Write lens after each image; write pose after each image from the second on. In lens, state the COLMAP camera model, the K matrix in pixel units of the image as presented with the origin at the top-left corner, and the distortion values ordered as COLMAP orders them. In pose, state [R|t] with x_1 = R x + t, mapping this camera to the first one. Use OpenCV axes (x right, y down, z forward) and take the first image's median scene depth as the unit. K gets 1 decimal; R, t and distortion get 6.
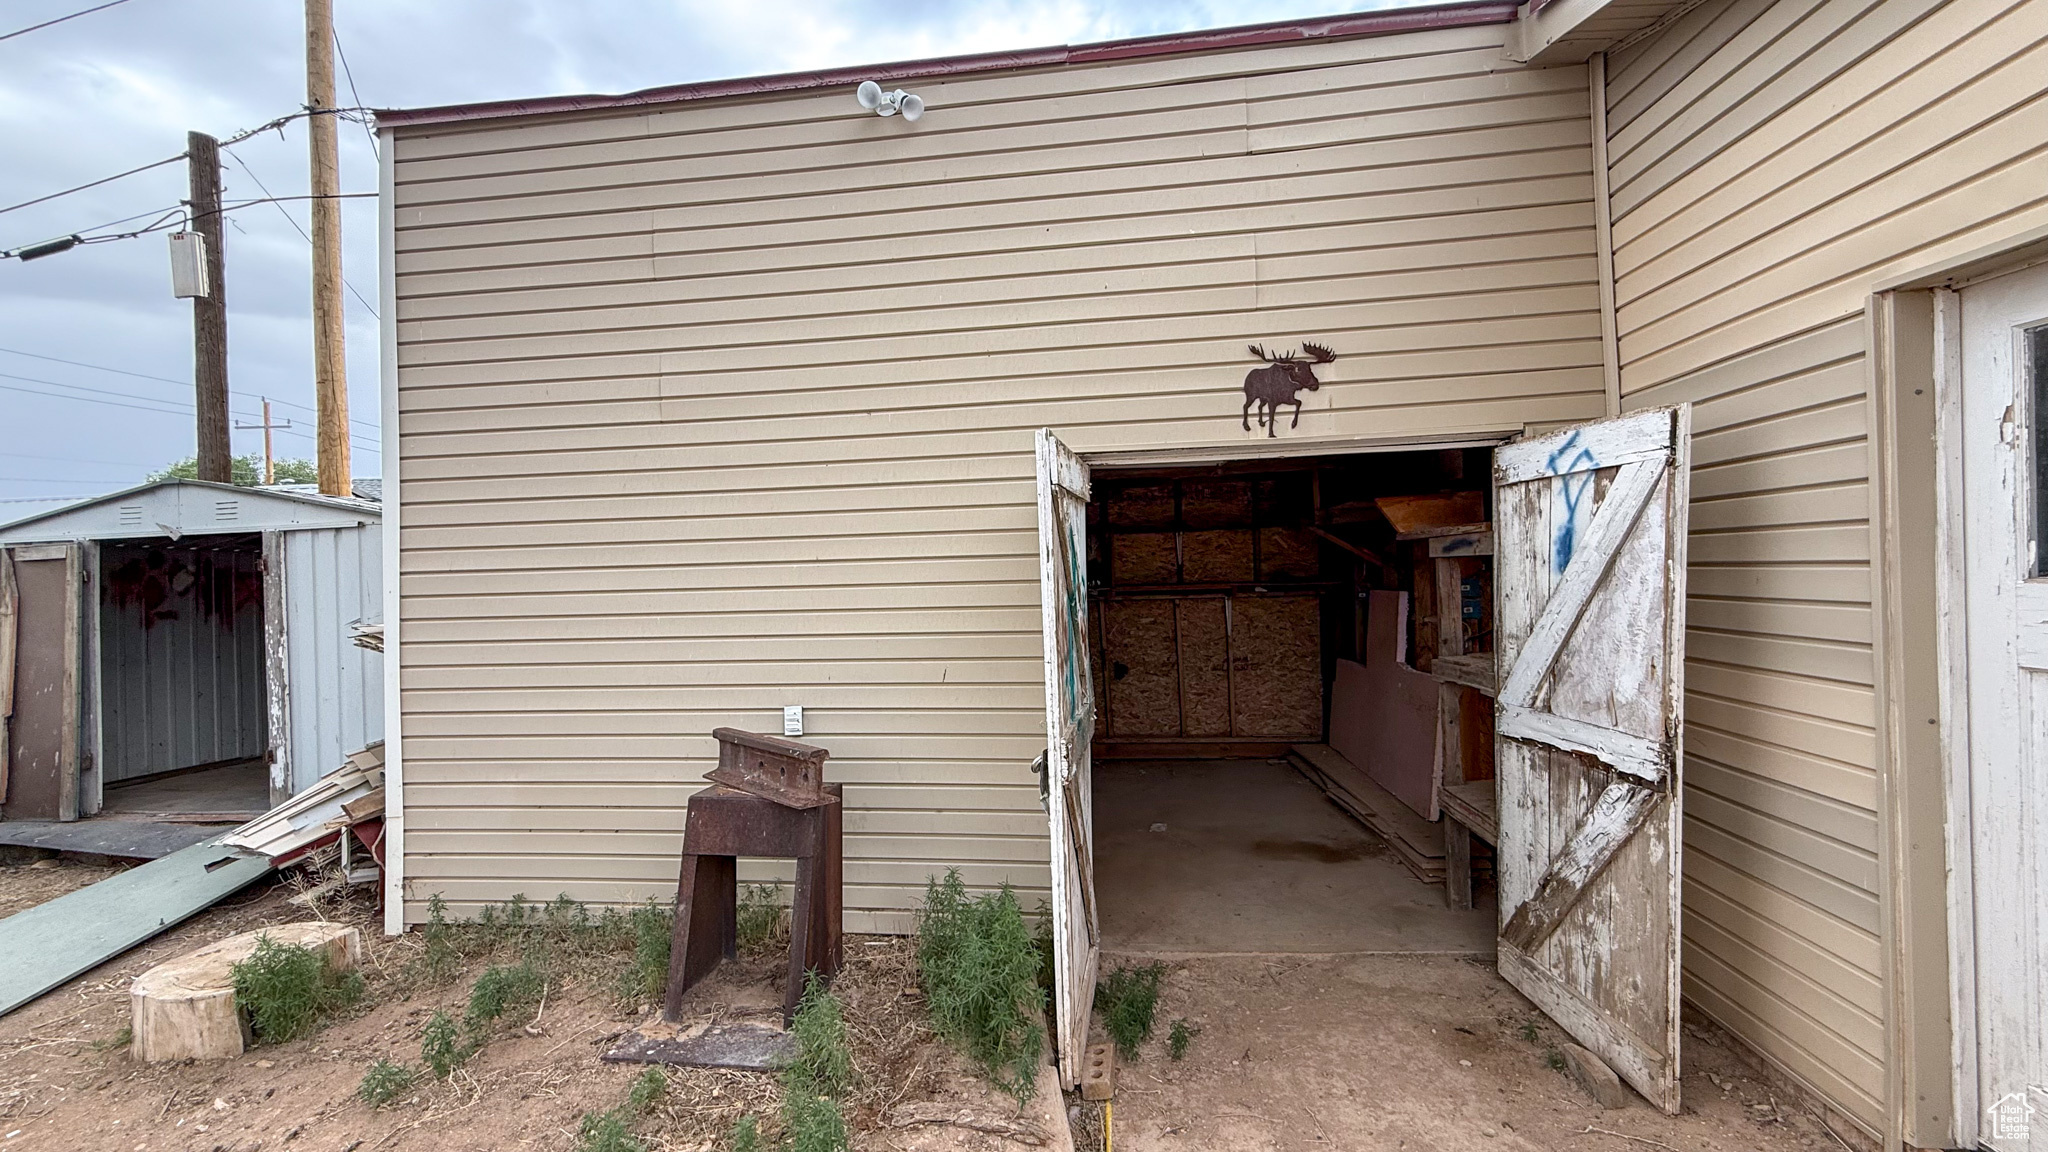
lens RADIAL K [[810.9, 0, 1013.7], [0, 810.9, 573.0], [0, 0, 1]] dist [0.001488, -0.000309]
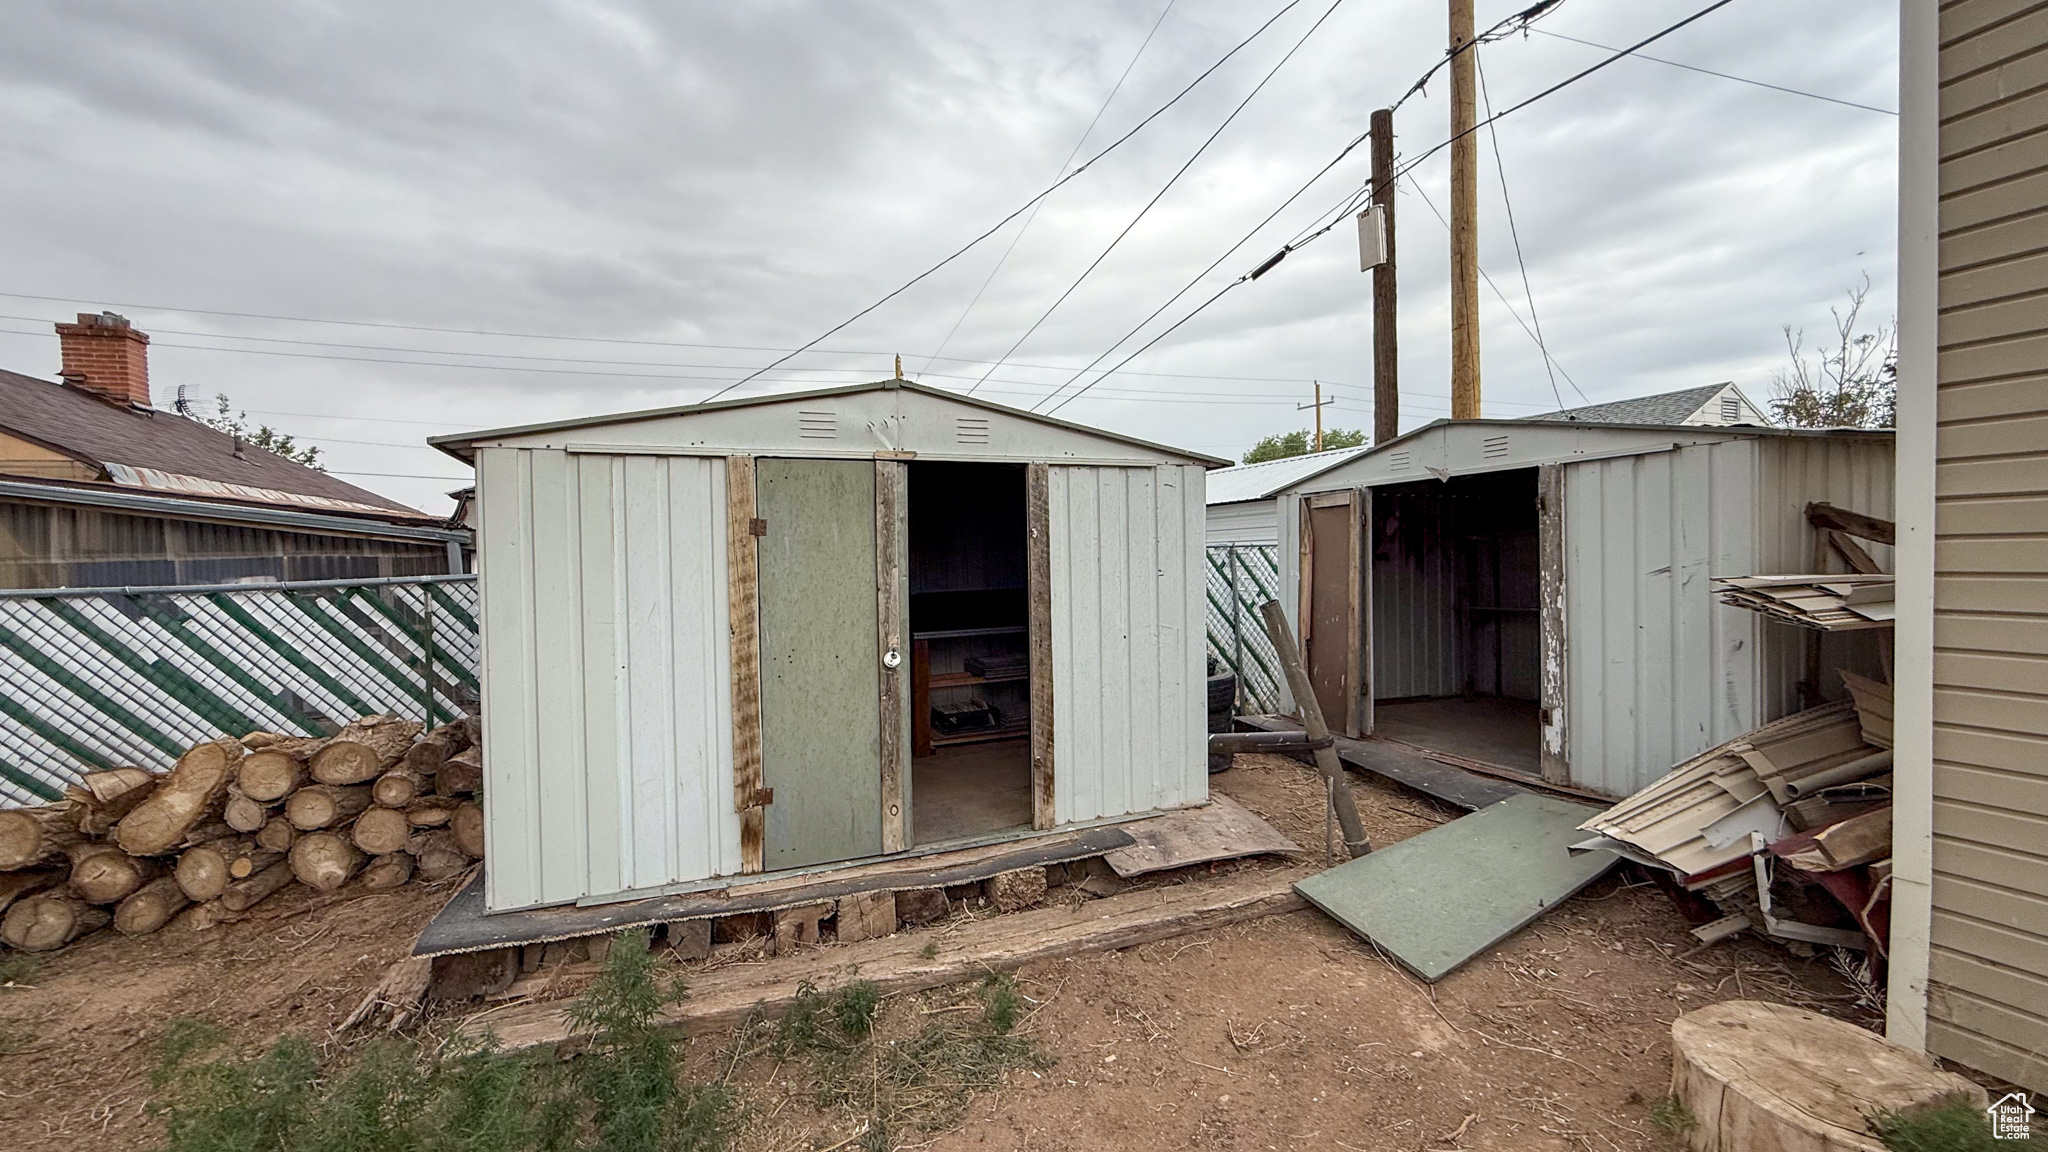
lens RADIAL K [[810.9, 0, 1030.8], [0, 810.9, 571.4], [0, 0, 1]] dist [0.001488, -0.000309]
pose [[0.491659, 0.037839, -0.869965, -0.408835], [0.015106, 0.998534, 0.051969, 0.009604], [0.870657, -0.038692, 0.490367, 0.066860]]
